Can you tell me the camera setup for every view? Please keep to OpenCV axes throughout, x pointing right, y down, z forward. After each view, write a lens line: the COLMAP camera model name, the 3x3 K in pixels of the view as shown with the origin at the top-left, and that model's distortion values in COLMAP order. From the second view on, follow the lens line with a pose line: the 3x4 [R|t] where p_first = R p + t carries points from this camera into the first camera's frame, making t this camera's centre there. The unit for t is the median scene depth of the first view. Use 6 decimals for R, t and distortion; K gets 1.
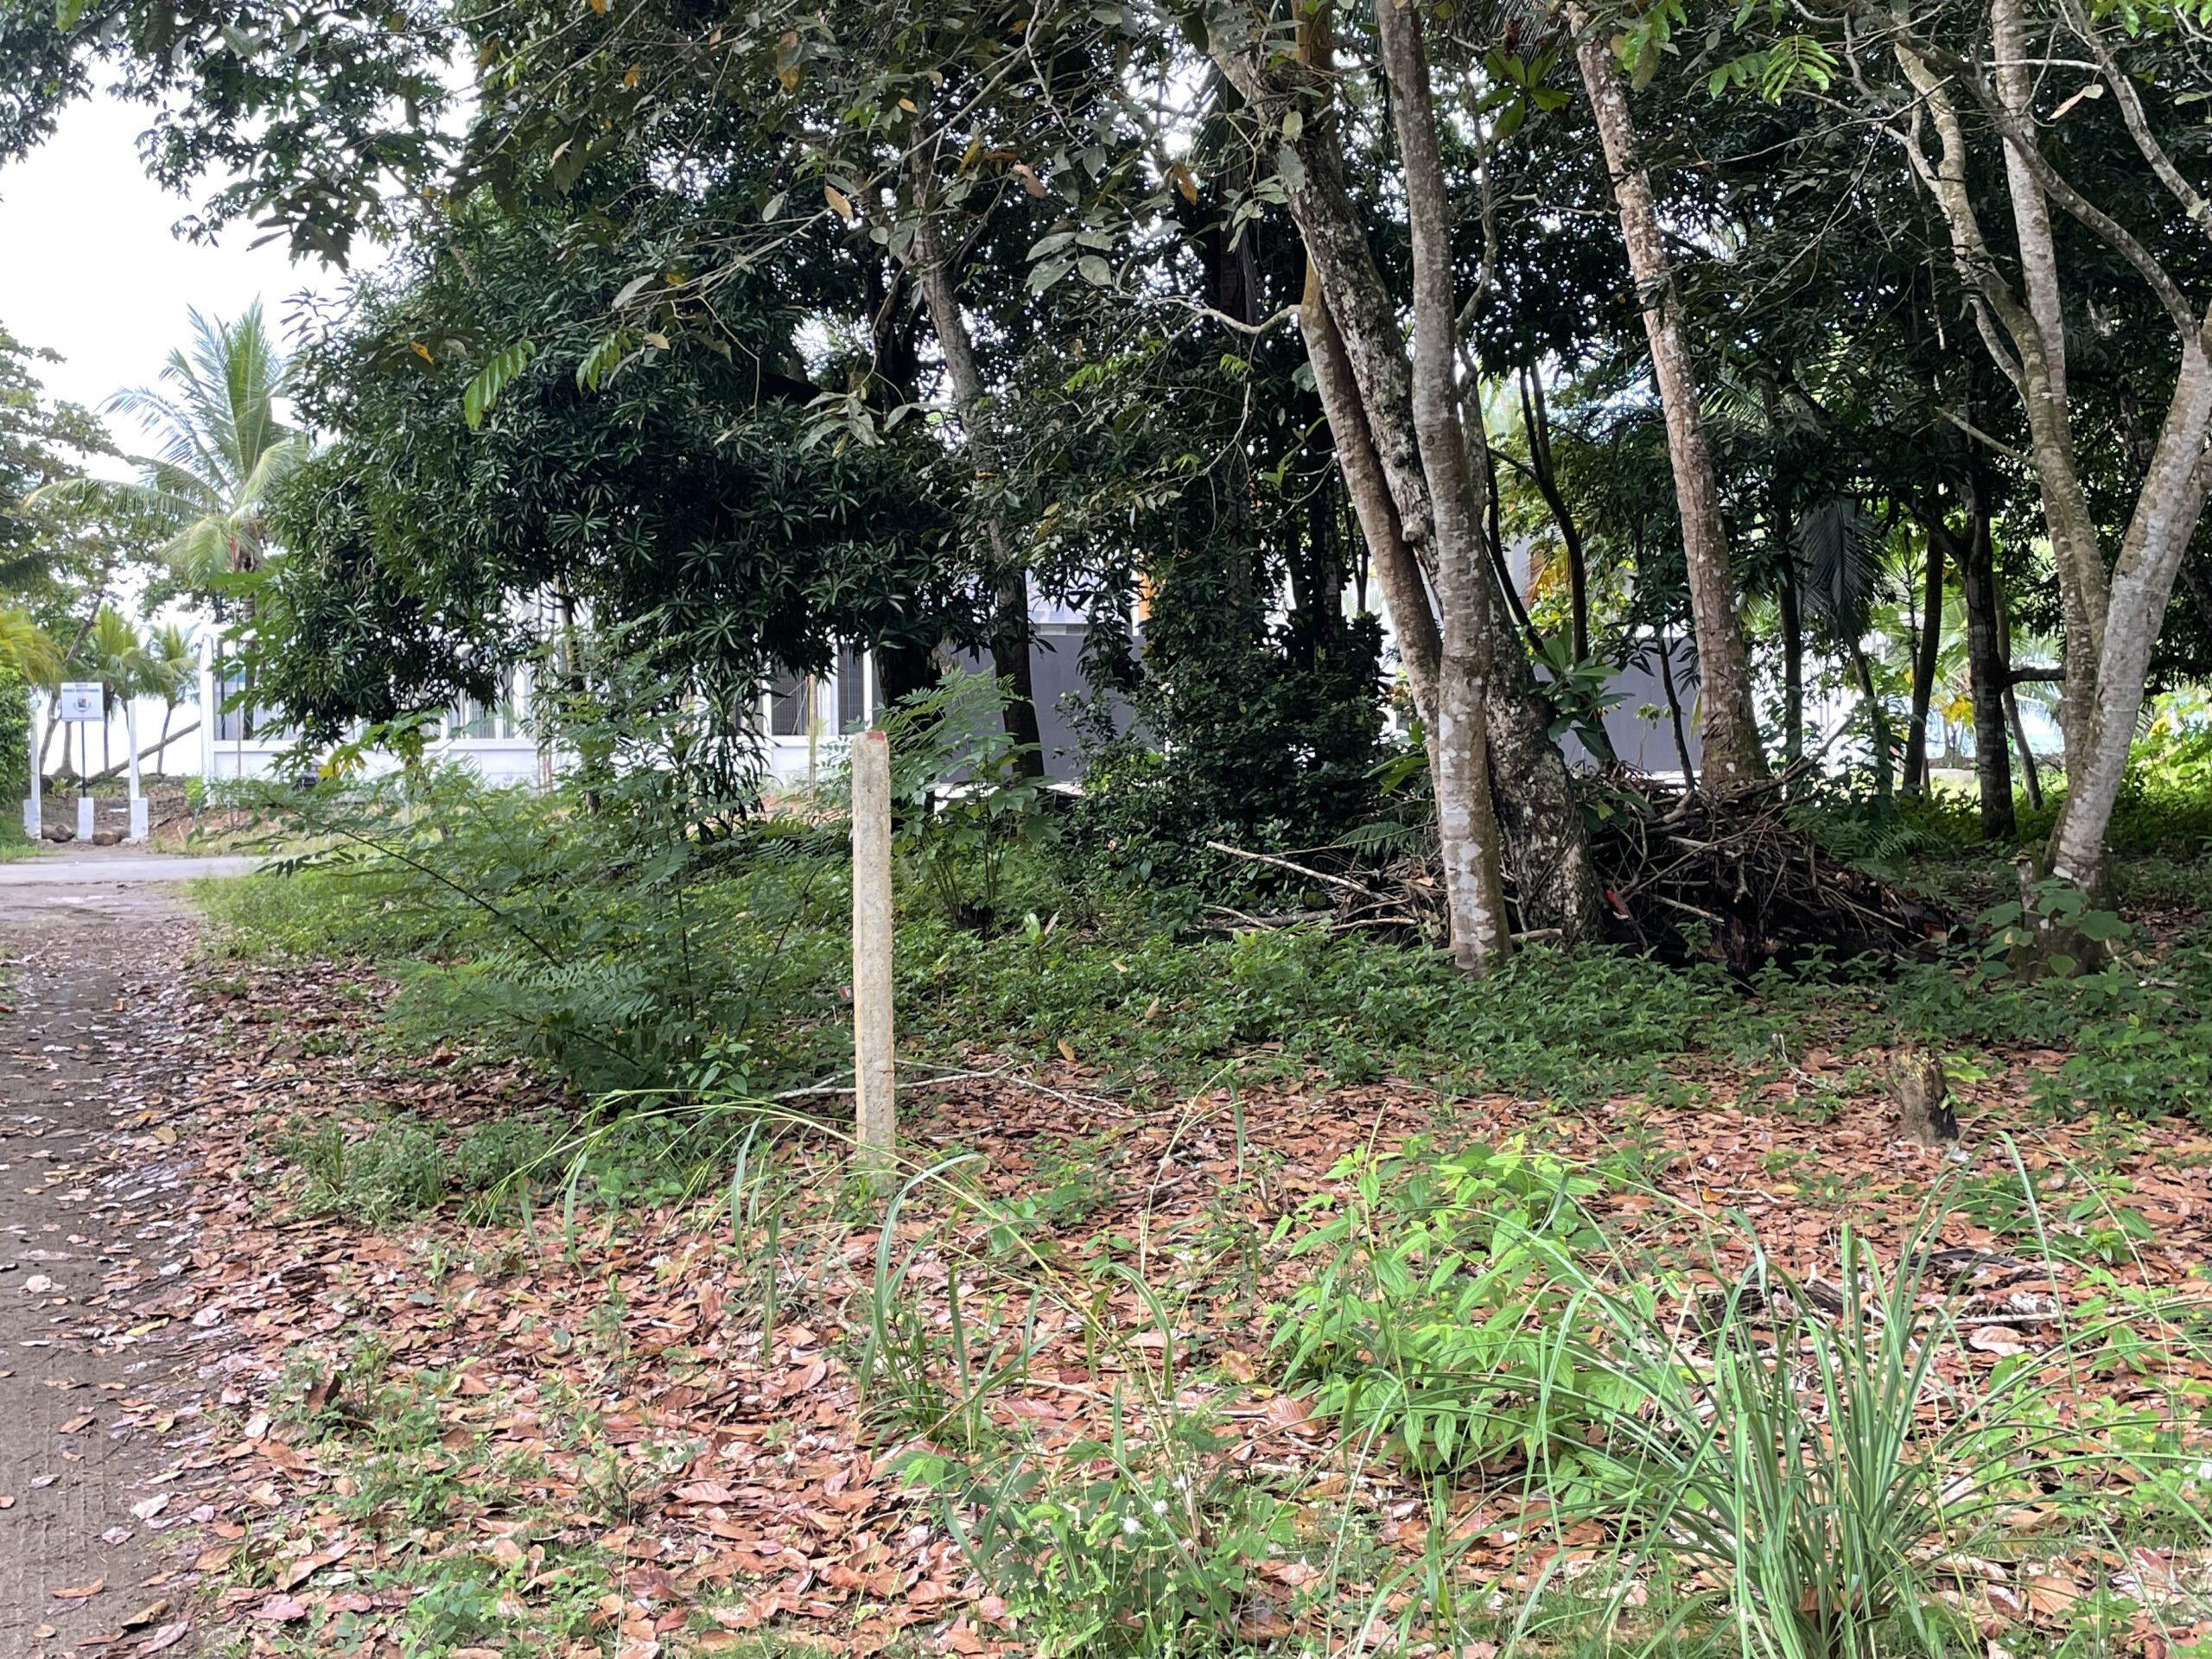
lens RADIAL K [[2460.7, 0, 1107.0], [0, 2460.7, 801.9], [0, 0, 1]] dist [0.103984, -0.231491]
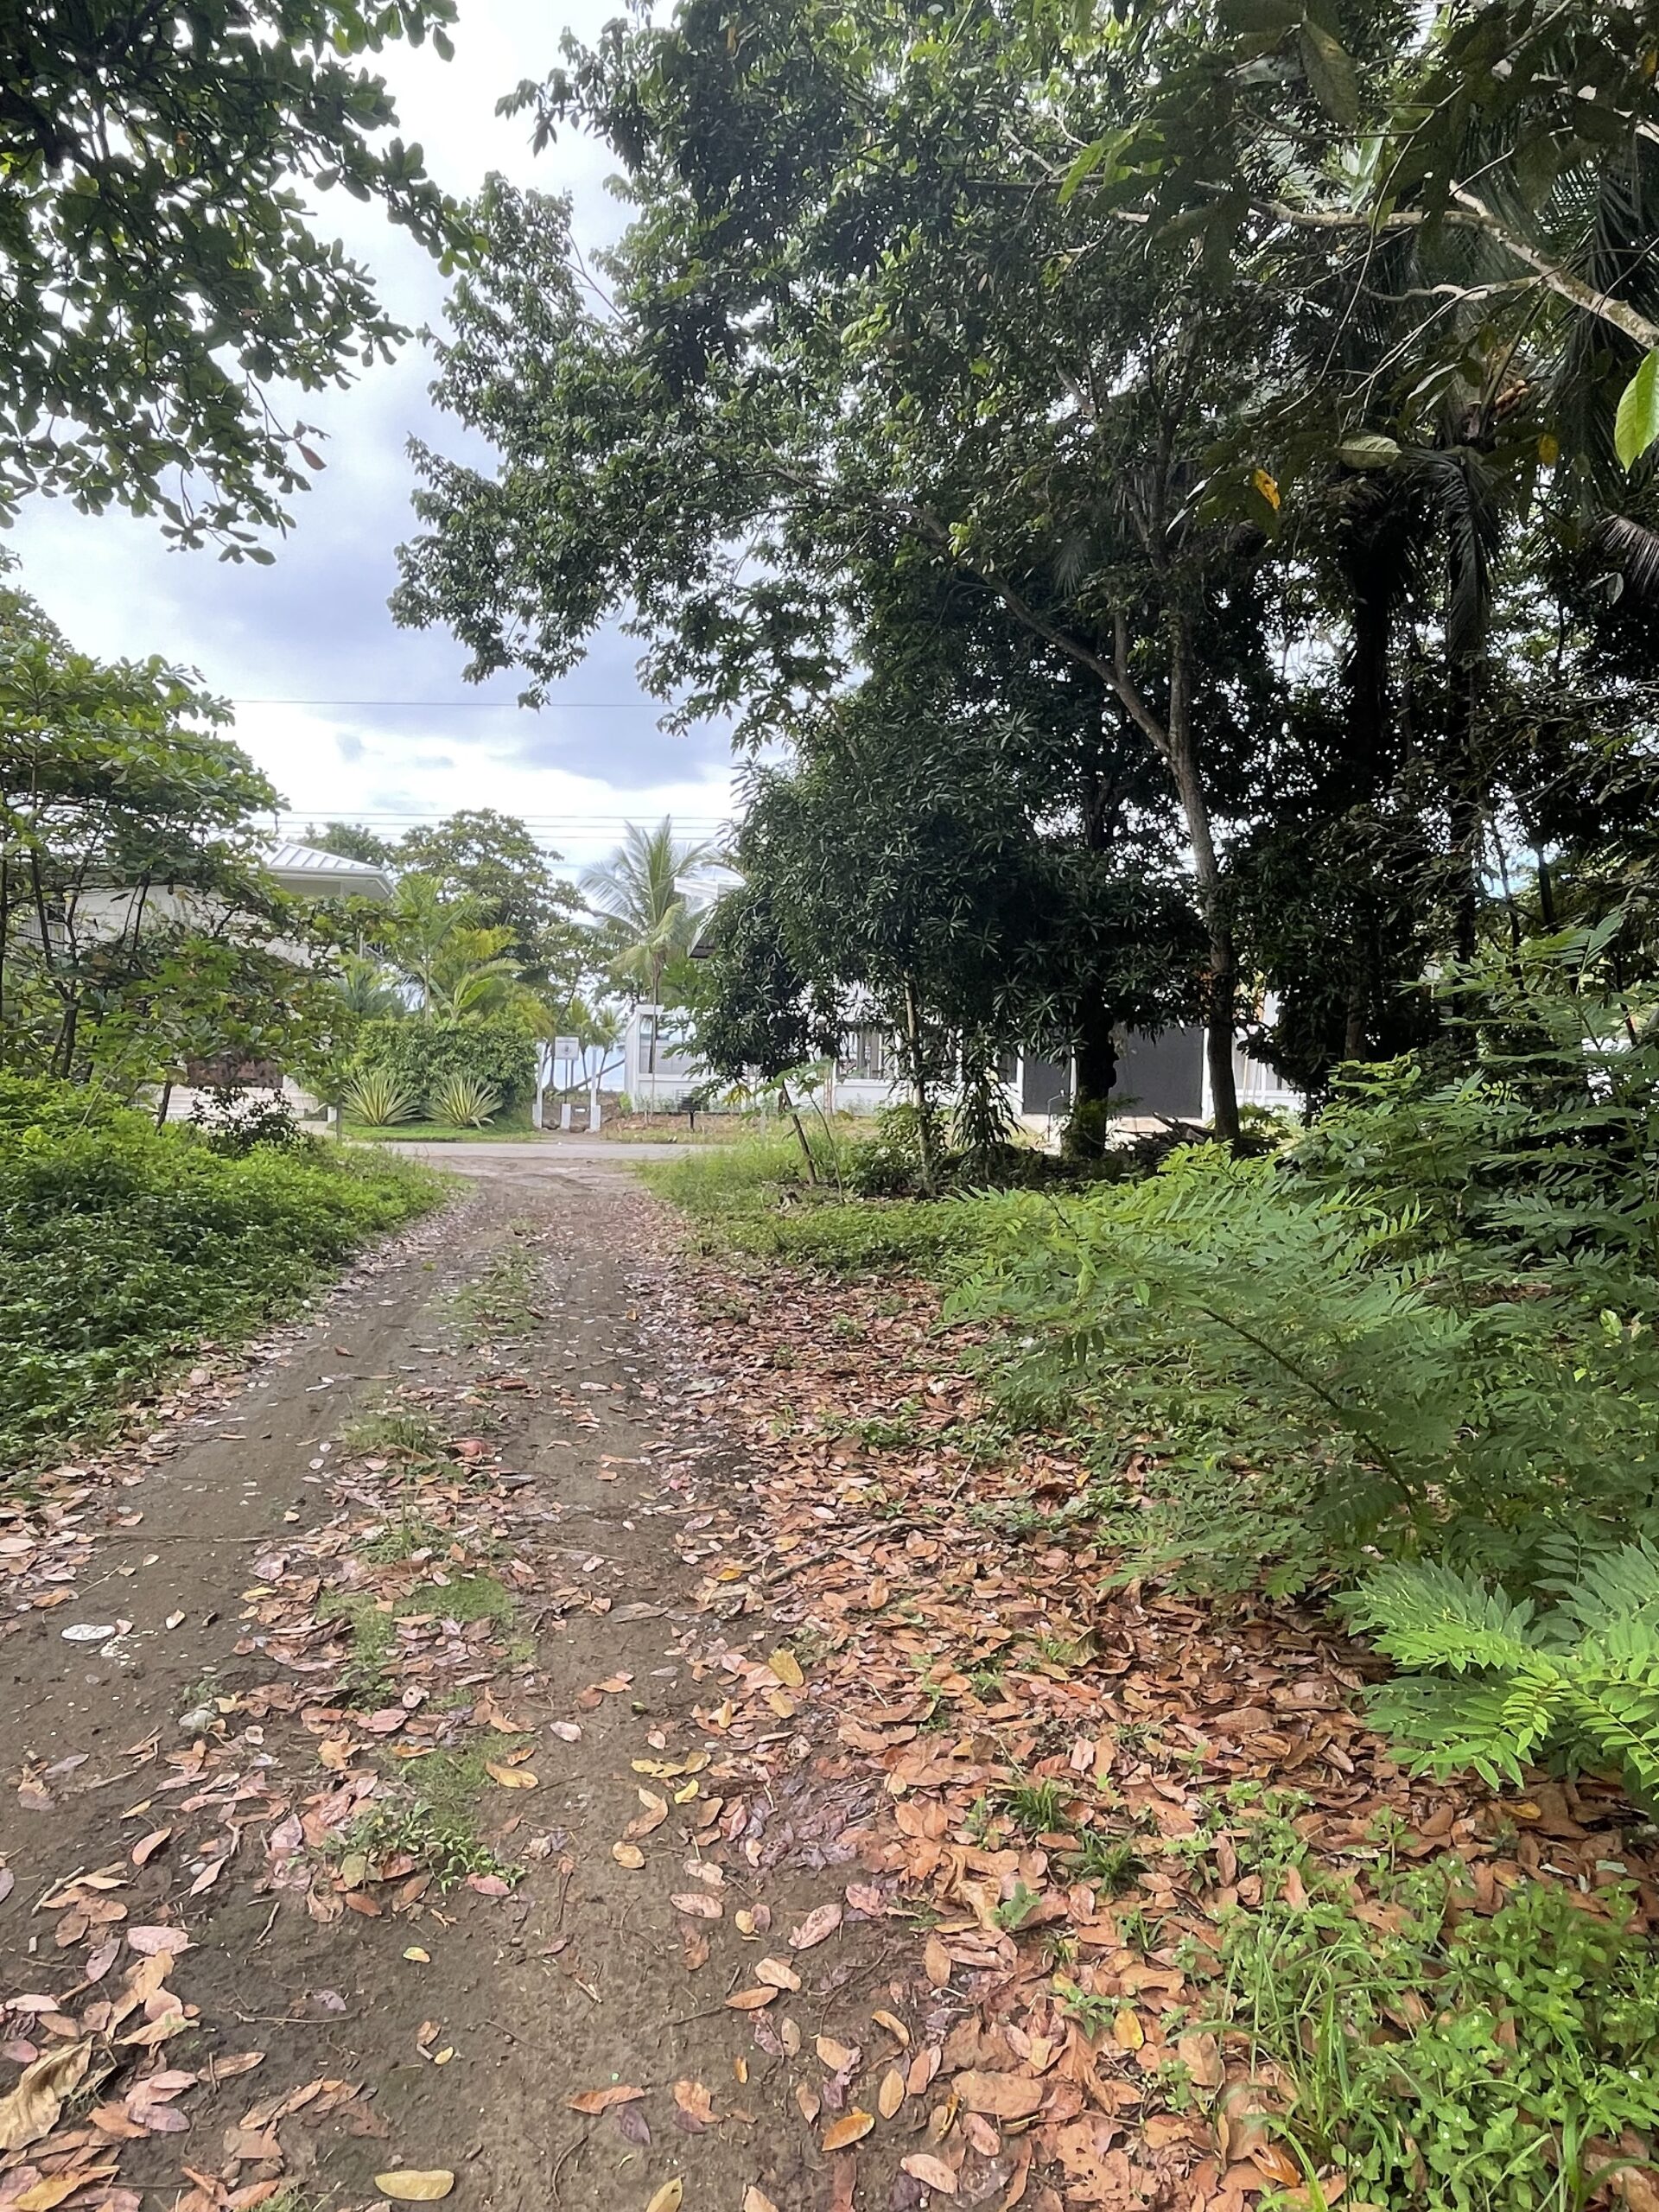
lens RADIAL K [[1351.0, 0, 832.1], [0, 1351.0, 1104.4], [0, 0, 1]] dist [-0.005922, -0.003504]
pose [[0.981578, 0.043144, -0.186129, -0.059946], [-0.045051, 0.998966, -0.006027, -0.004295], [0.185677, 0.014302, 0.982507, 0.124764]]
